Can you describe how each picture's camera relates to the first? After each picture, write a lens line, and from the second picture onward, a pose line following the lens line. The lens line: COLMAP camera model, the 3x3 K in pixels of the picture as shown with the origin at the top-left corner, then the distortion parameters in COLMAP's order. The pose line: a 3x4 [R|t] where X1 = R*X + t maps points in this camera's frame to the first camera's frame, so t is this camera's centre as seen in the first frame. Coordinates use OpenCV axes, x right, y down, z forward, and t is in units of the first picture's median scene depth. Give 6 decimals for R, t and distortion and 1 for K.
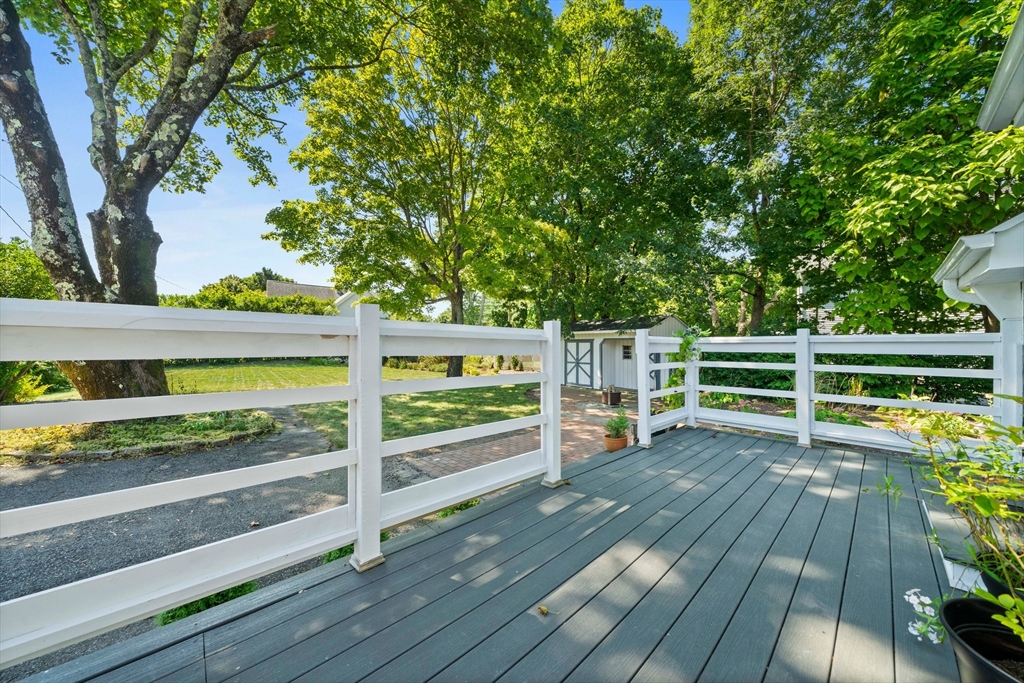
lens RADIAL K [[353.2, 0, 496.6], [0, 353.2, 341.7], [0, 0, 1]] dist [-0.007136, 0.000299]
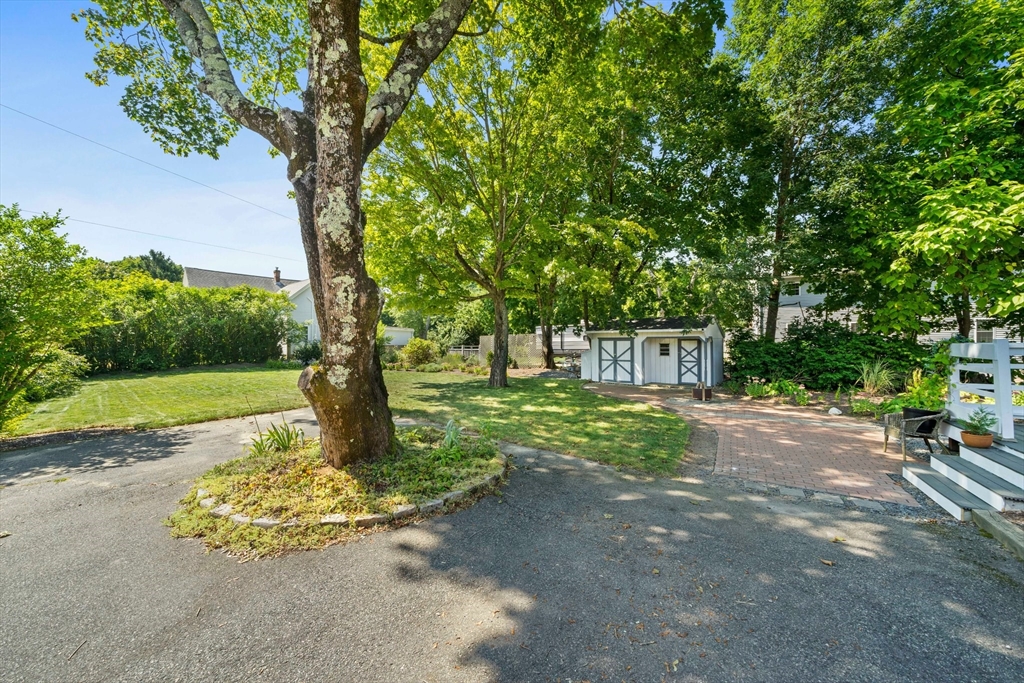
lens RADIAL K [[353.2, 0, 496.9], [0, 353.2, 342.8], [0, 0, 1]] dist [-0.007136, 0.000299]
pose [[0.974550, -0.011888, 0.223854, -0.408464], [0.008106, 0.999809, 0.017806, -0.015799], [-0.224023, -0.015539, 0.974460, 0.080928]]
